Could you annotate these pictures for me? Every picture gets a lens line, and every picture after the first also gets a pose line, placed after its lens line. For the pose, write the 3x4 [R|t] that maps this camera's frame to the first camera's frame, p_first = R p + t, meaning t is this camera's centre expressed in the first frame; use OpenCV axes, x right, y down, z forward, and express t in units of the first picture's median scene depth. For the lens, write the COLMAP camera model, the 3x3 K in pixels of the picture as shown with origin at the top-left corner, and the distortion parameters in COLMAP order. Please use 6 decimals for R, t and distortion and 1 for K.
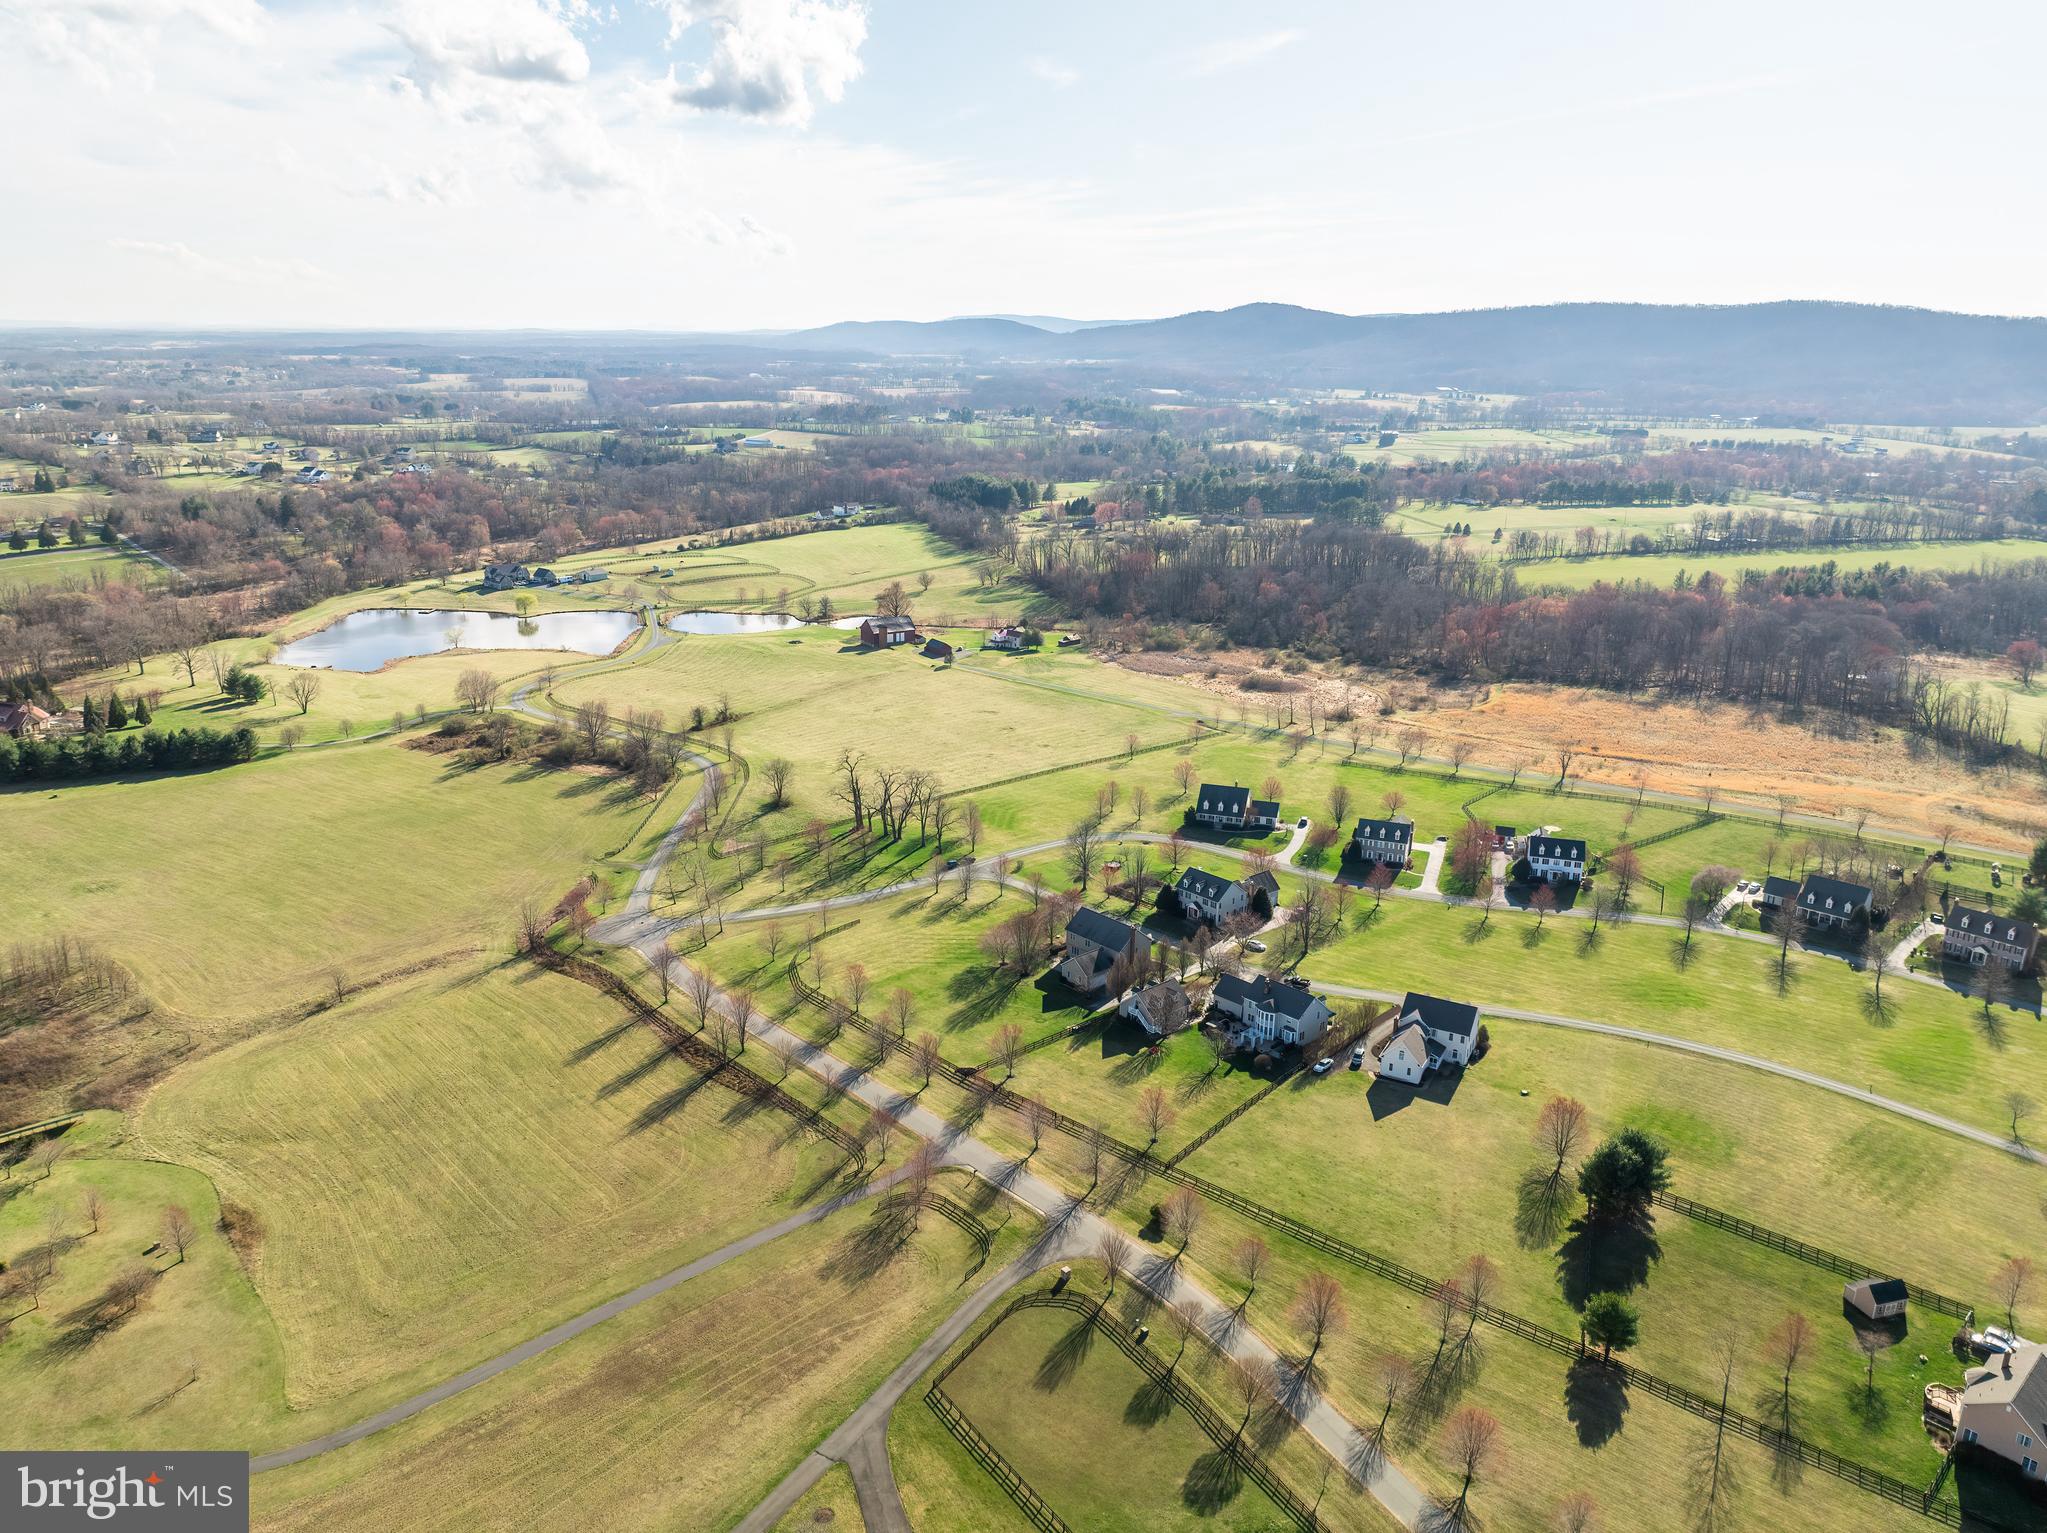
lens RADIAL K [[1417.7, 0, 1023.5], [0, 1417.7, 766.5], [0, 0, 1]] dist [-0.039669, 0.001183]
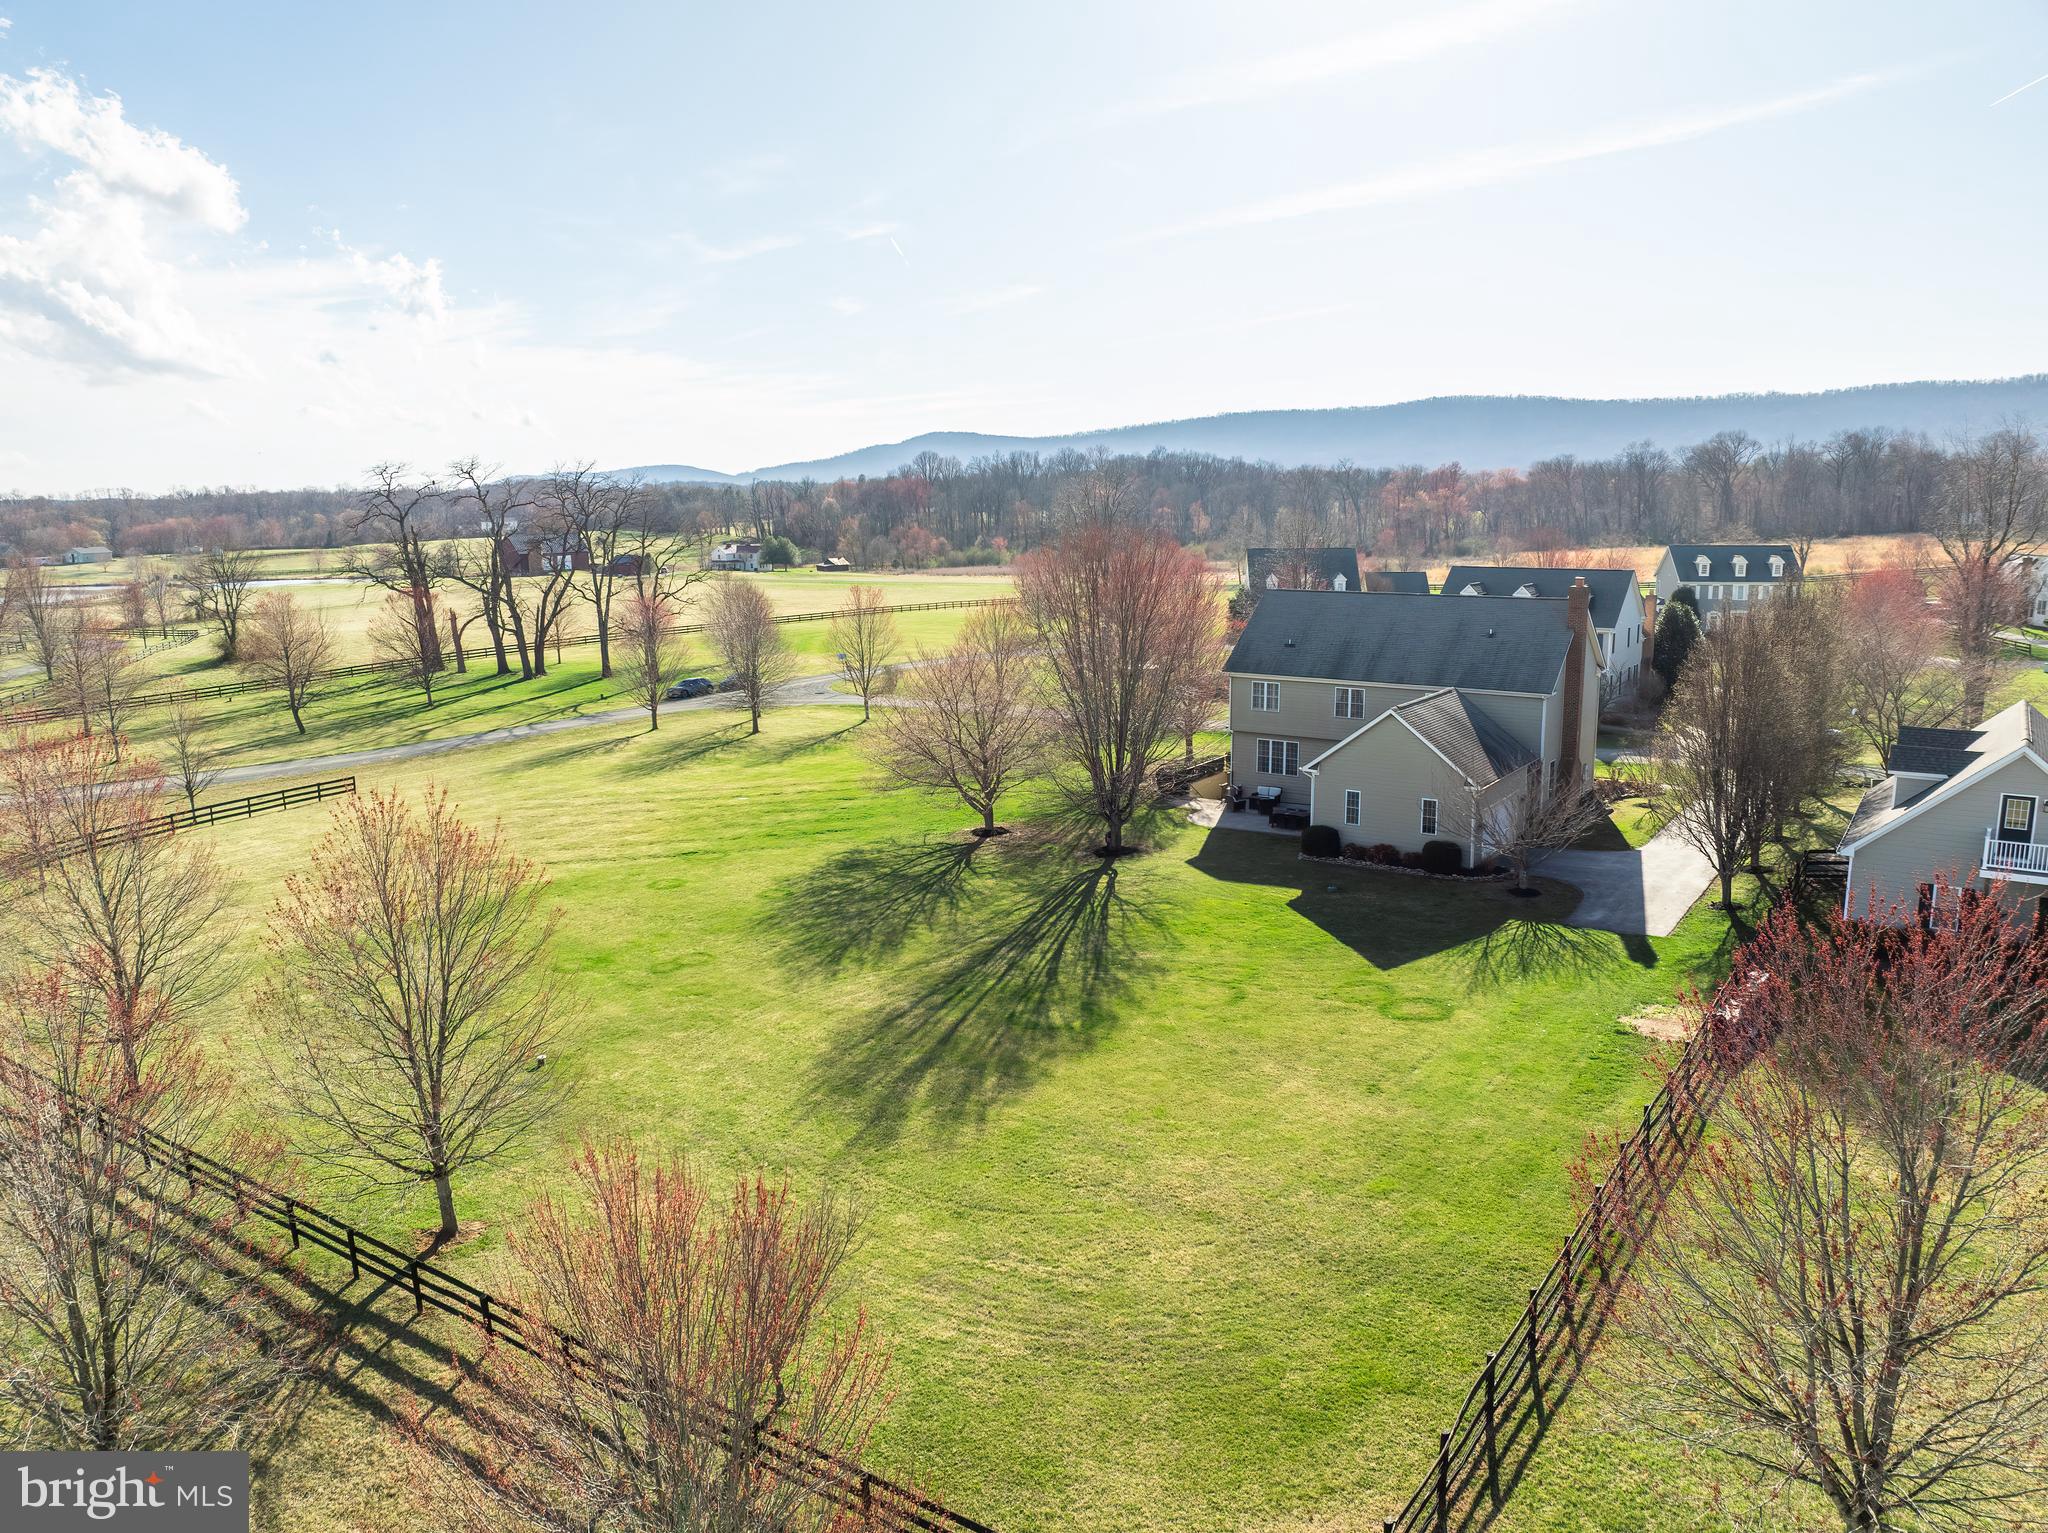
lens RADIAL K [[1418.4, 0, 1024.0], [0, 1418.4, 766.5], [0, 0, 1]] dist [-0.039669, 0.001183]
pose [[0.975768, -0.070329, 0.207195, -0.055747], [0.088711, 0.992775, -0.080797, 0.150281], [-0.200016, 0.097220, 0.974957, 0.793036]]
